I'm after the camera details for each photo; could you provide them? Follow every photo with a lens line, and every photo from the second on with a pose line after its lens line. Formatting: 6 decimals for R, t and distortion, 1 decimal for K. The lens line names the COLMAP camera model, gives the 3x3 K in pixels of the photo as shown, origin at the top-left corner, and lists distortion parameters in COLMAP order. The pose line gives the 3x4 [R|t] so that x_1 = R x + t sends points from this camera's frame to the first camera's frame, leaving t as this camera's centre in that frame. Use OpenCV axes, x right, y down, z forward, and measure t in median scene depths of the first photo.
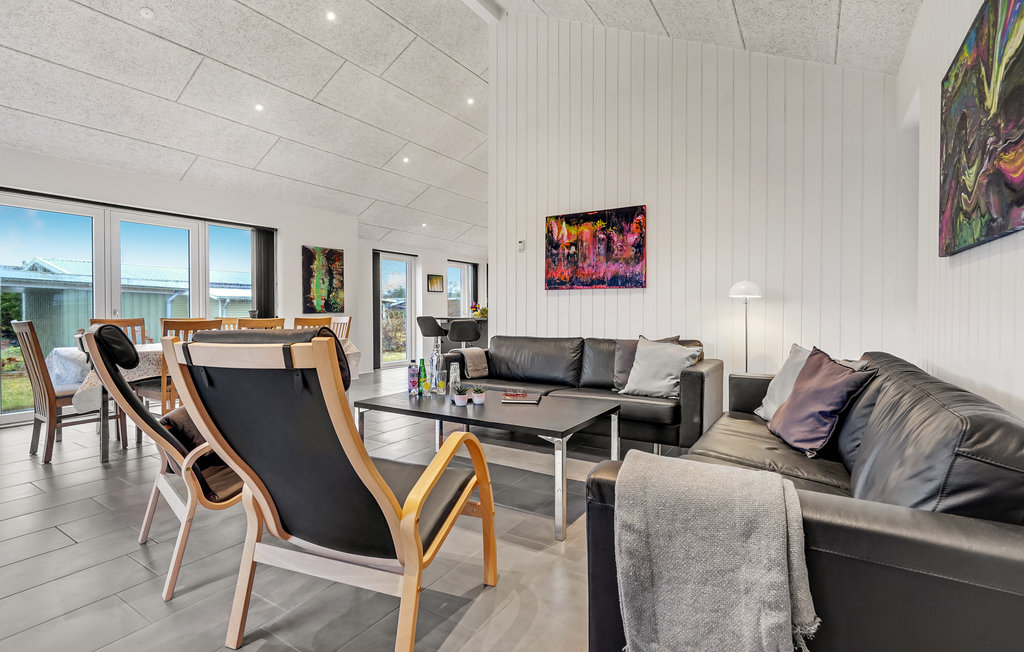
lens RADIAL K [[476.9, 0, 519.0], [0, 476.9, 320.3], [0, 0, 1]] dist [-0.012032, -0.000607]
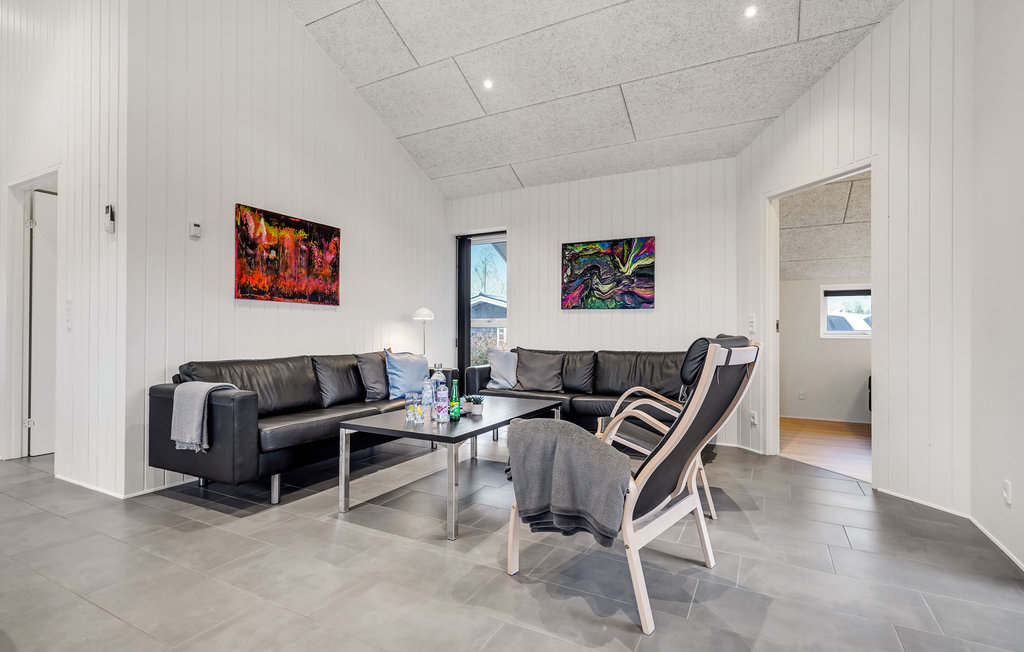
lens RADIAL K [[476.9, 0, 516.3], [0, 476.9, 330.1], [0, 0, 1]] dist [-0.012032, -0.000607]
pose [[-0.068834, 0.004719, 0.997617, -0.773150], [0.011051, 0.999931, -0.003967, -0.004901], [-0.997567, 0.010752, -0.068881, 0.635094]]
